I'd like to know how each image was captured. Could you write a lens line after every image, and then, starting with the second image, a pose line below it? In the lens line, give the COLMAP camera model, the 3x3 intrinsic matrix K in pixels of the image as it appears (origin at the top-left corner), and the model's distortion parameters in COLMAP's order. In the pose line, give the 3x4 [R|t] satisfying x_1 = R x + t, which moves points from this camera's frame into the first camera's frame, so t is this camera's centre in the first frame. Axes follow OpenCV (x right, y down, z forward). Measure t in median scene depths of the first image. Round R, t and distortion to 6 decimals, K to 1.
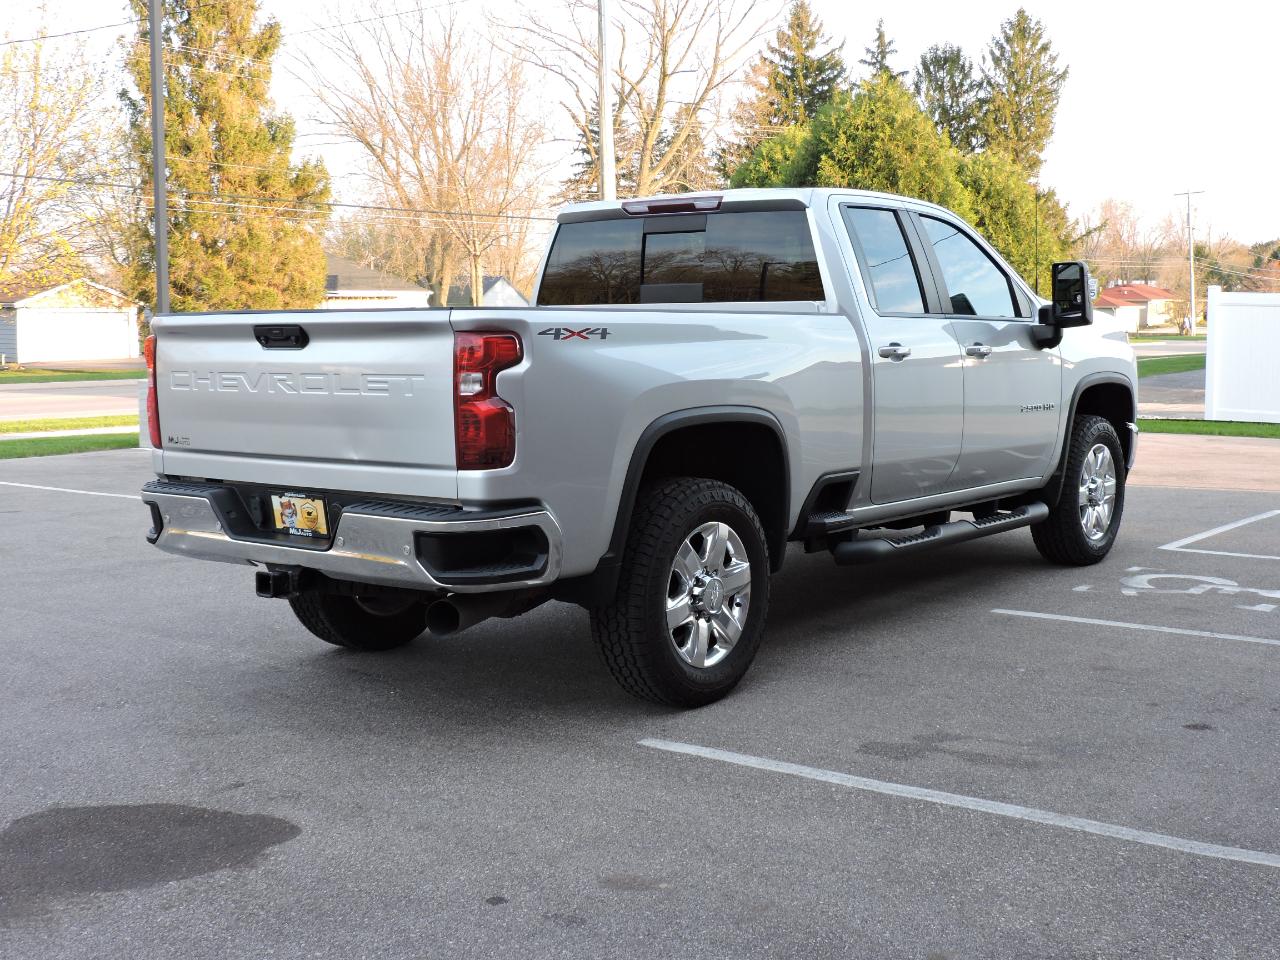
lens RADIAL K [[1559.0, 0, 644.9], [0, 1559.0, 512.7], [0, 0, 1]] dist [-0.092105, 0.059626]
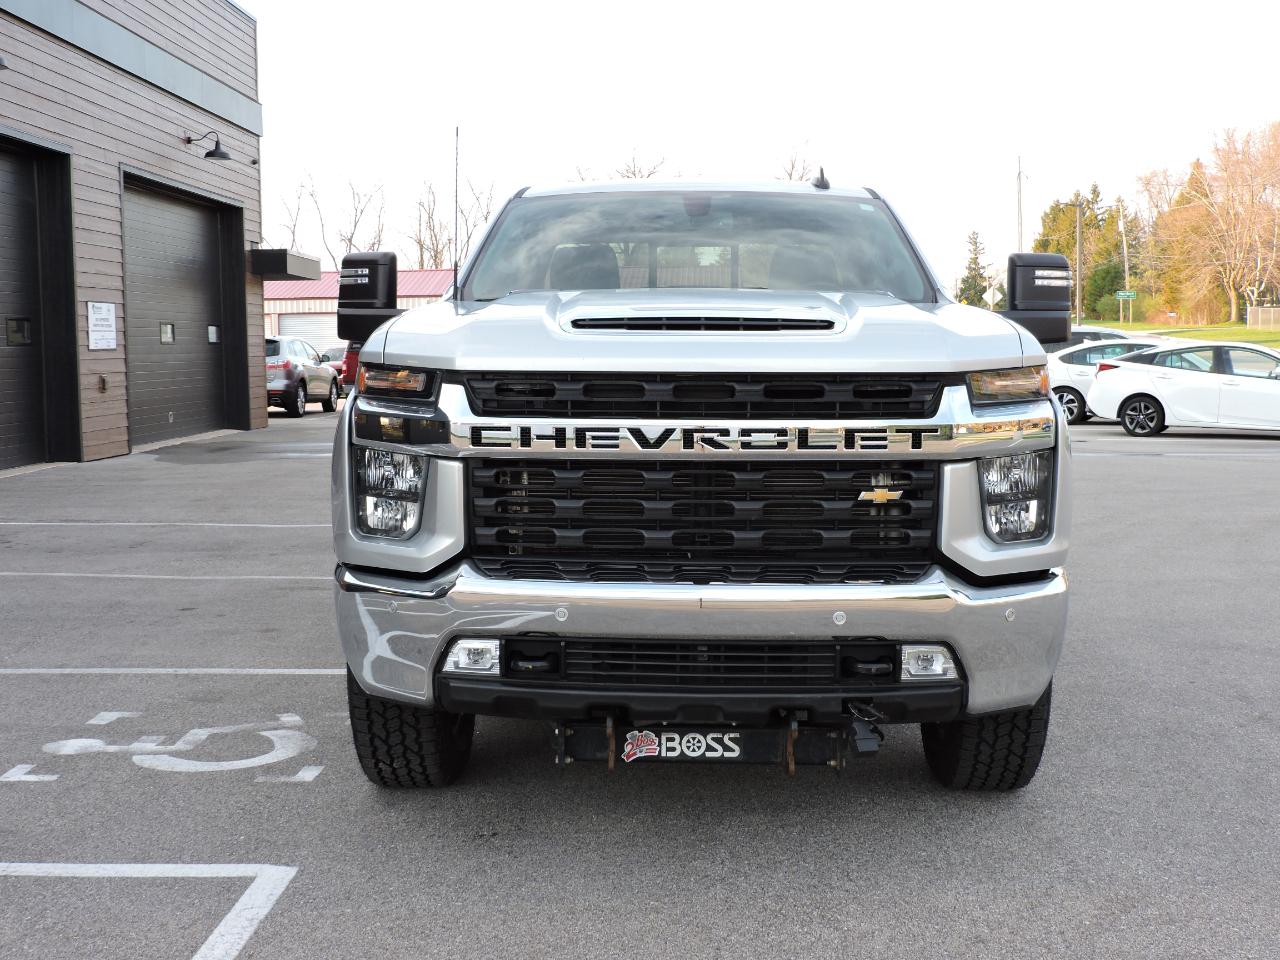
lens RADIAL K [[1556.0, 0, 640.0], [0, 1556.0, 480.0], [0, 0, 1]] dist [-0.072857, 0.039622]
pose [[-0.807392, 0.060305, -0.586926, 0.570429], [-0.068675, 0.978396, 0.194998, -0.195713], [0.586006, 0.197747, -0.785808, 1.565827]]
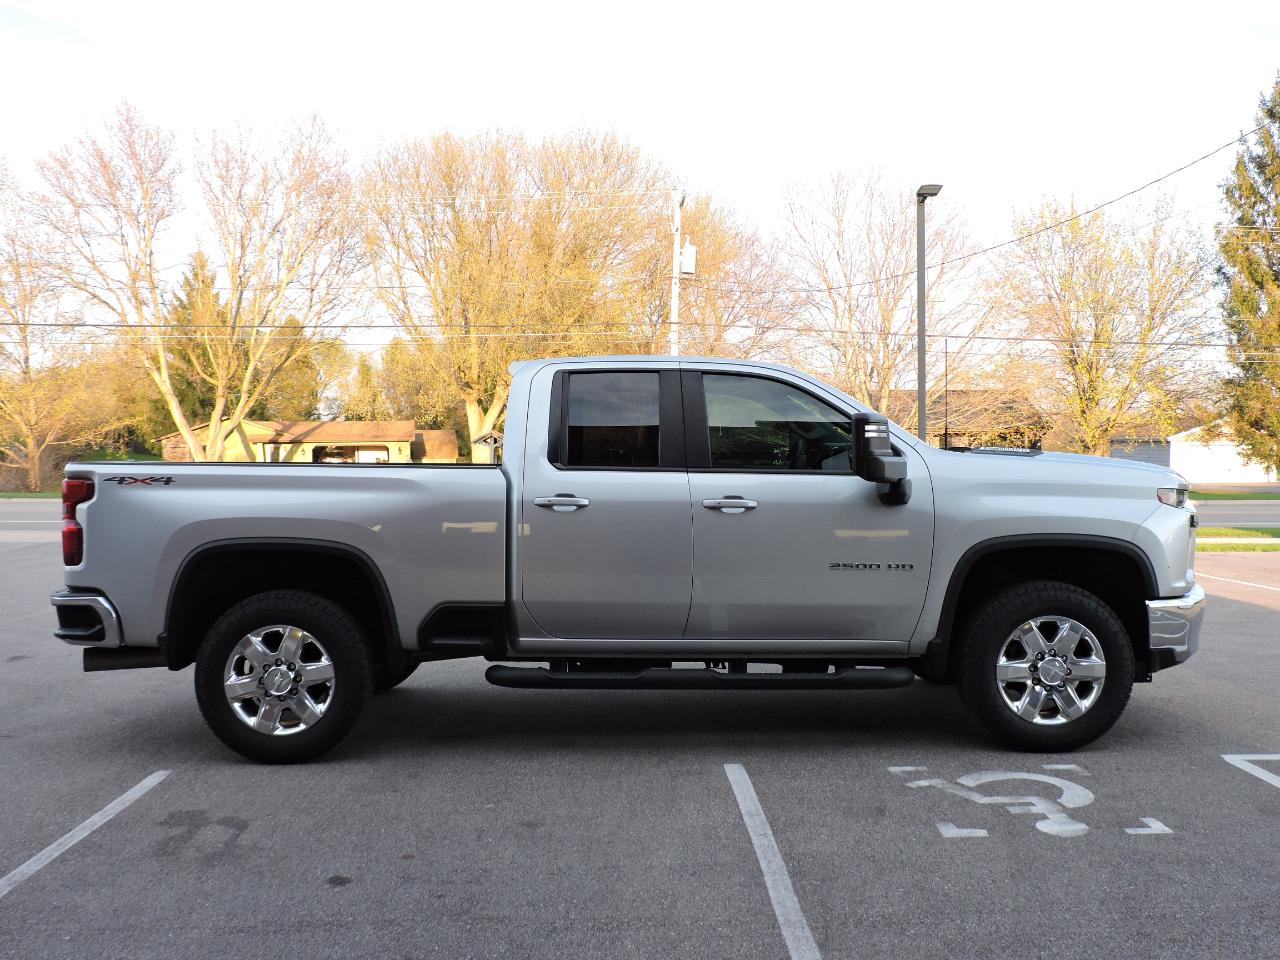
lens RADIAL K [[1190.2, 0, 640.0], [0, 1190.2, 480.0], [0, 0, 1]] dist [-0.037996, -0.001550]
pose [[0.620761, 0.023914, -0.783635, 0.710357], [-0.100563, 0.993707, -0.049337, -0.067829], [0.777523, 0.109431, 0.619260, 0.423031]]
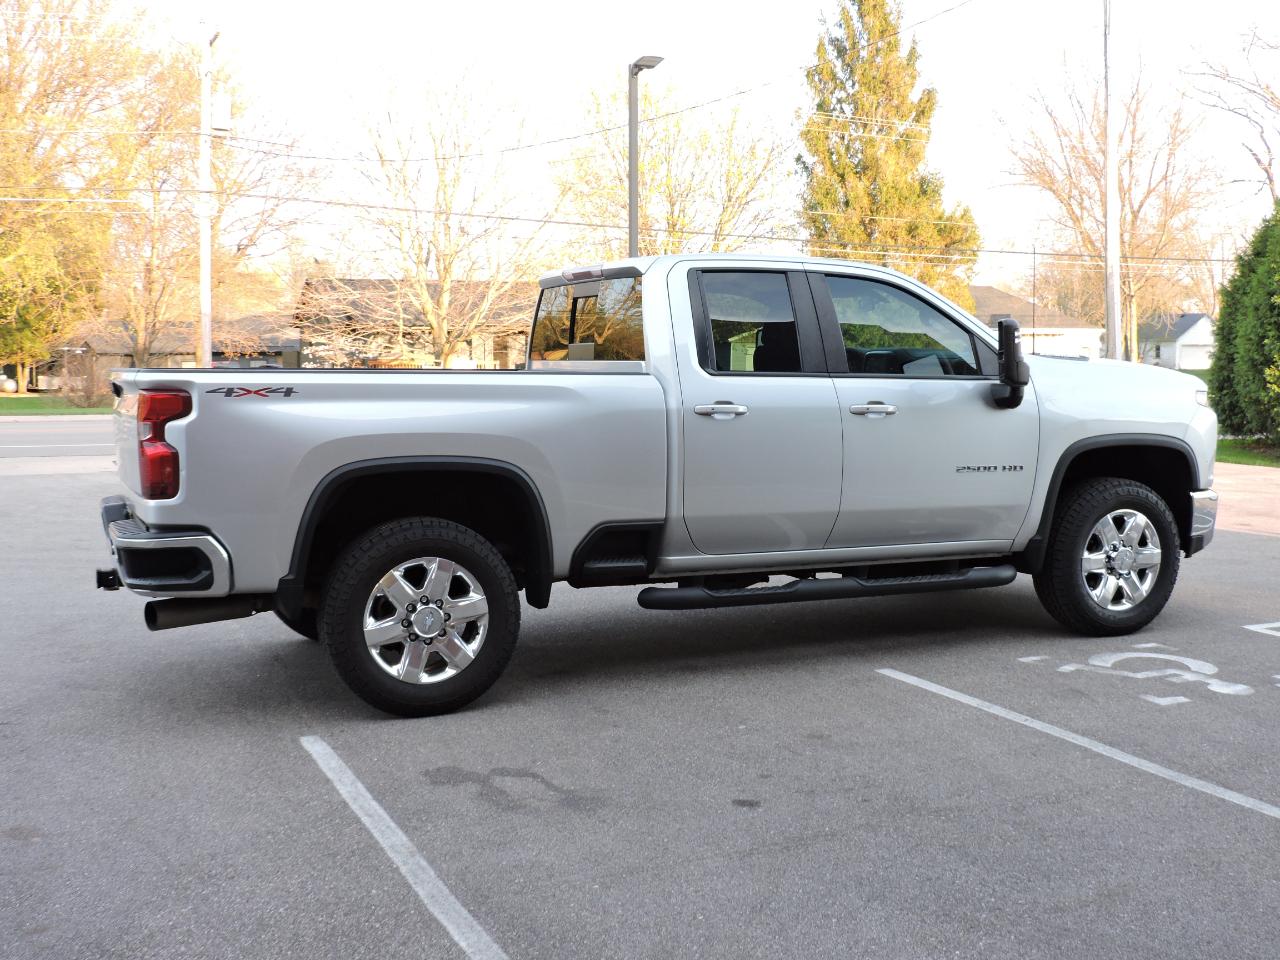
lens RADIAL K [[1422.5, 0, 640.0], [0, 1422.5, 480.0], [0, 0, 1]] dist [-0.063898, 0.022875]
pose [[0.876208, 0.049083, -0.479427, 0.473092], [-0.065438, 0.997704, -0.017451, -0.029552], [0.477469, 0.046664, 0.877408, 0.111846]]
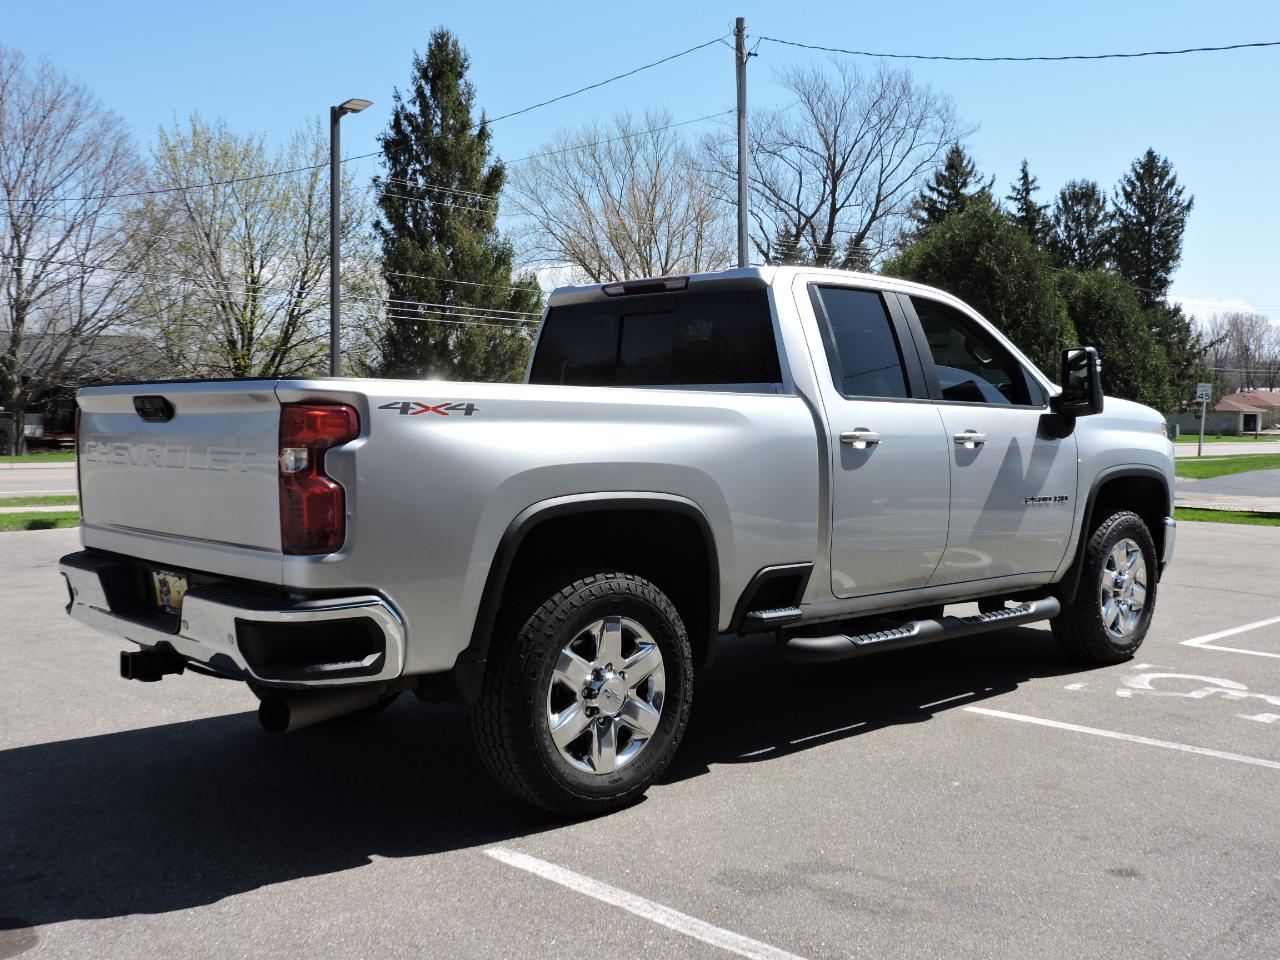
lens RADIAL K [[1302.4, 0, 640.0], [0, 1302.4, 480.0], [0, 0, 1]] dist [-0.057809, 0.018345]
pose [[0.989241, 0.020587, -0.144837, 0.125987], [-0.031210, 0.996955, -0.071458, -0.013060], [0.142925, 0.075209, 0.986872, 0.154791]]
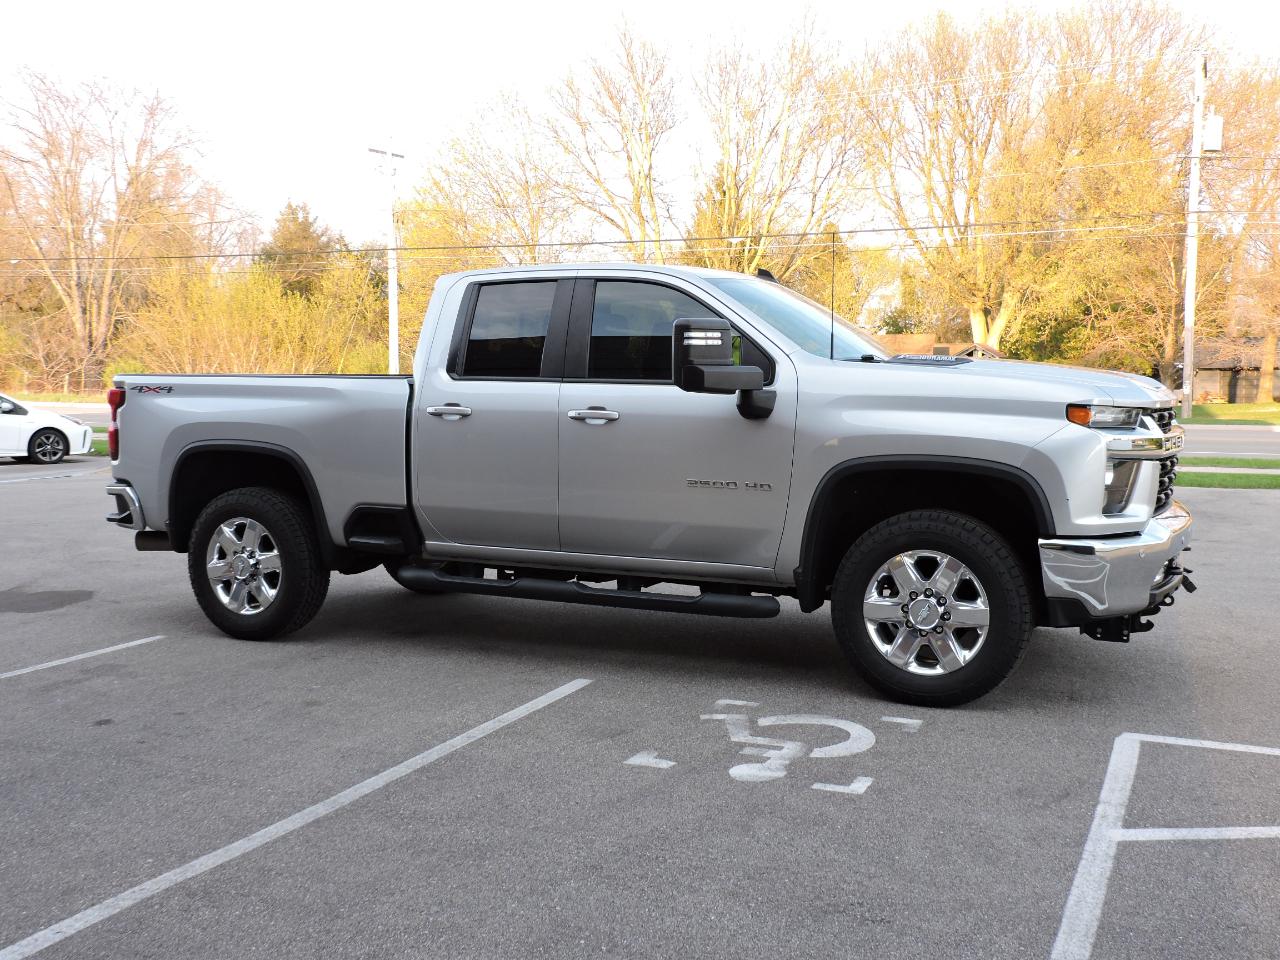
lens RADIAL K [[1302.4, 0, 640.0], [0, 1302.4, 480.0], [0, 0, 1]] dist [-0.057809, 0.018345]
pose [[0.214461, 0.087958, -0.972764, 0.928699], [-0.119785, 0.990787, 0.063179, -0.107264], [0.969360, 0.102973, 0.223021, 0.763194]]
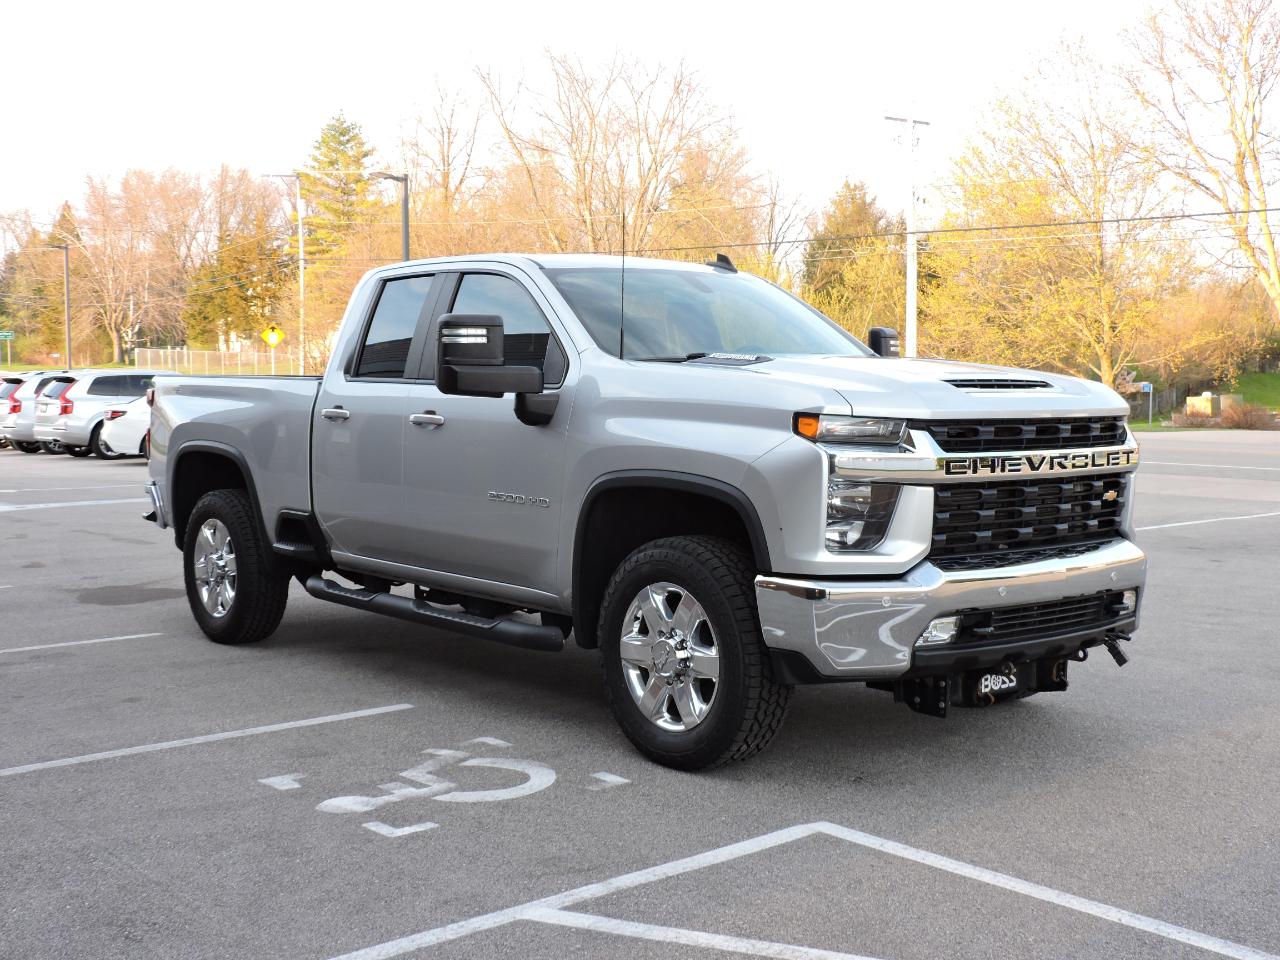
lens RADIAL K [[1556.0, 0, 640.0], [0, 1556.0, 480.0], [0, 0, 1]] dist [-0.072857, 0.039622]
pose [[-0.209738, 0.071032, -0.975174, 0.974842], [-0.120521, 0.987874, 0.097878, -0.156328], [0.970301, 0.138058, -0.198634, 1.176859]]
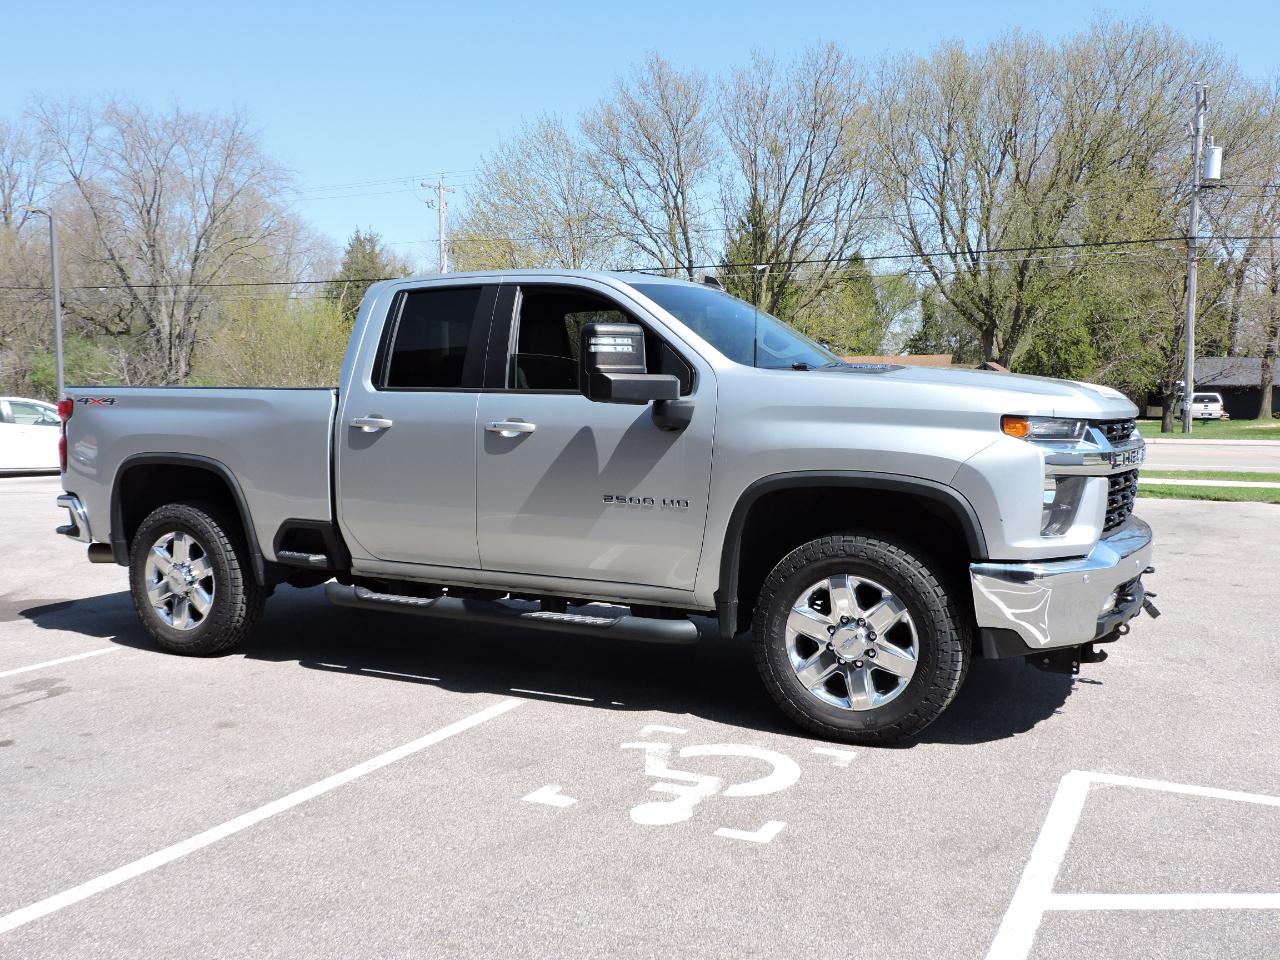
lens RADIAL K [[1190.2, 0, 640.0], [0, 1190.2, 480.0], [0, 0, 1]] dist [-0.037996, -0.001550]
pose [[0.177845, 0.080723, -0.980742, 0.854471], [-0.120629, 0.990902, 0.059685, -0.111575], [0.976637, 0.107691, 0.185965, 0.841887]]
